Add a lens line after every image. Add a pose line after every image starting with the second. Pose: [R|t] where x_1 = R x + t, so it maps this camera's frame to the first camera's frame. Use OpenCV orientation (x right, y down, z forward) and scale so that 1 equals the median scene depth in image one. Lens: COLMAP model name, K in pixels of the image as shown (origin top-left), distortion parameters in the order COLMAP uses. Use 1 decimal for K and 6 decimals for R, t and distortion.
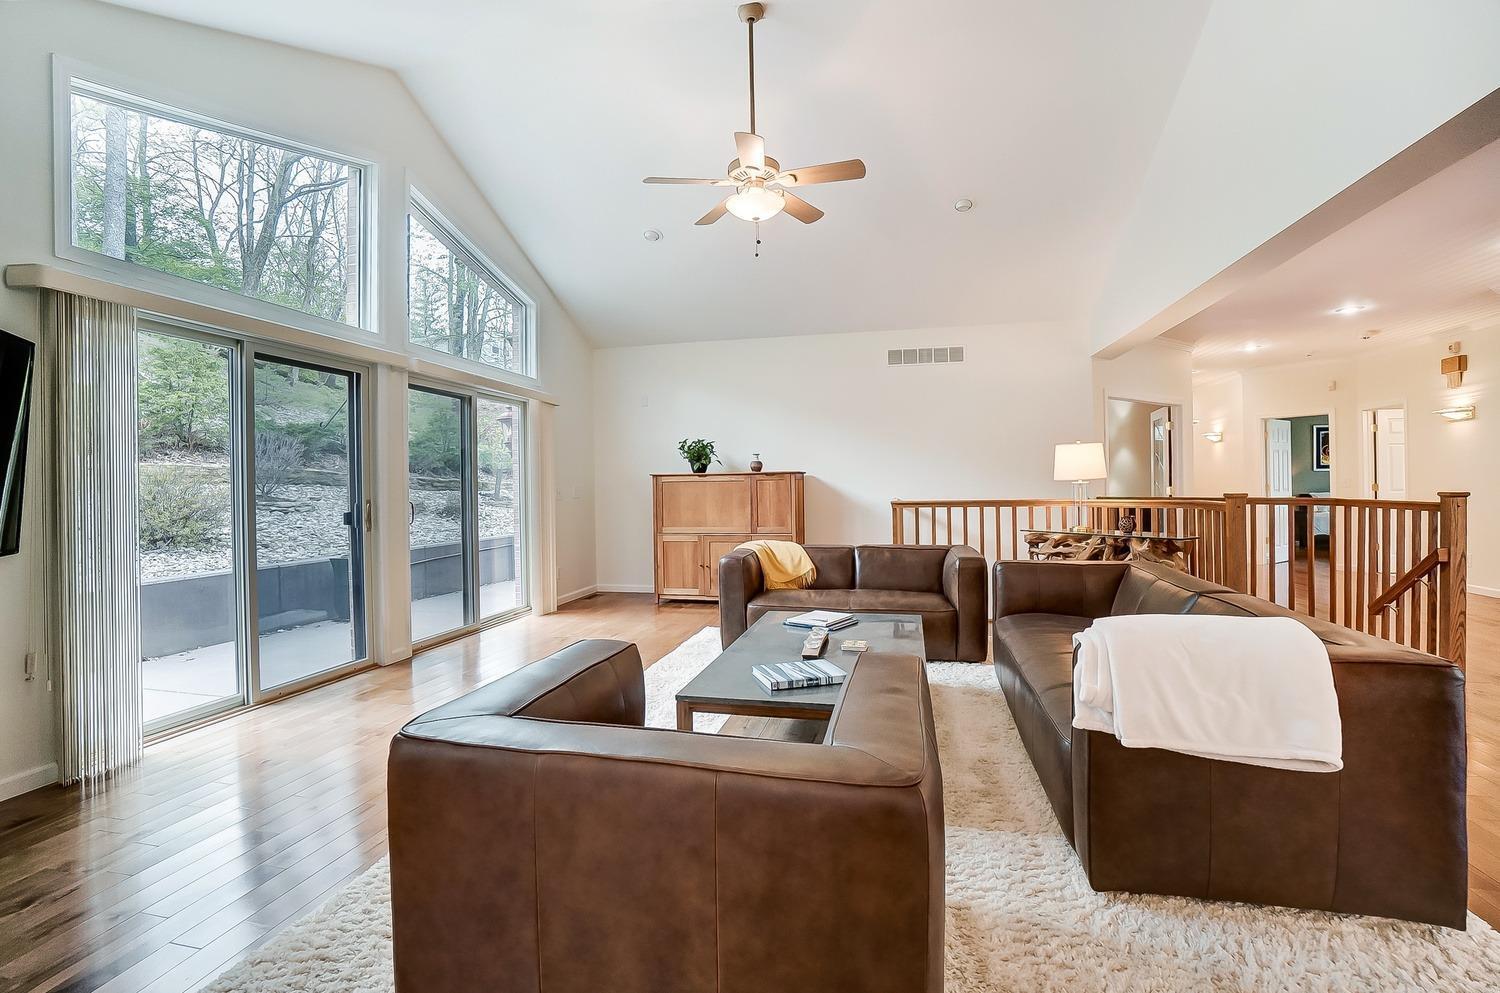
lens RADIAL K [[675.4, 0, 755.7], [0, 675.4, 488.8], [0, 0, 1]] dist [-0.035257, 0.000422]
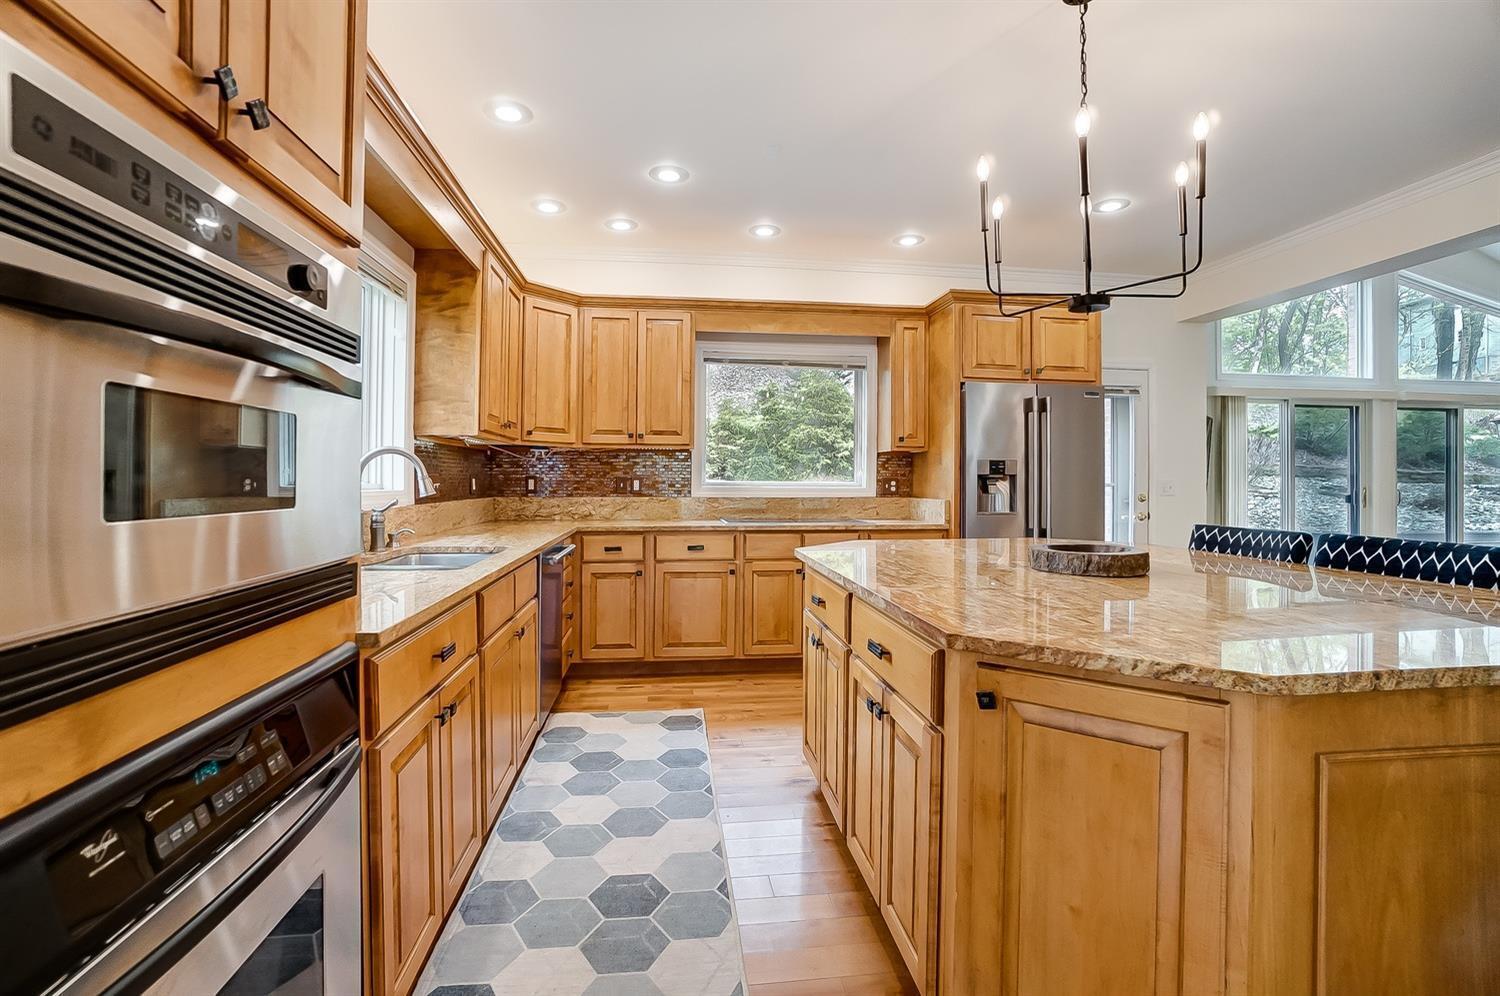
lens RADIAL K [[668.2, 0, 745.3], [0, 668.2, 476.2], [0, 0, 1]] dist [-0.000988, -0.000109]
pose [[0.336030, 0.011378, -0.941783, 0.371200], [-0.014186, 0.999875, 0.007019, -0.000549], [0.941744, 0.011001, 0.336149, -0.818010]]
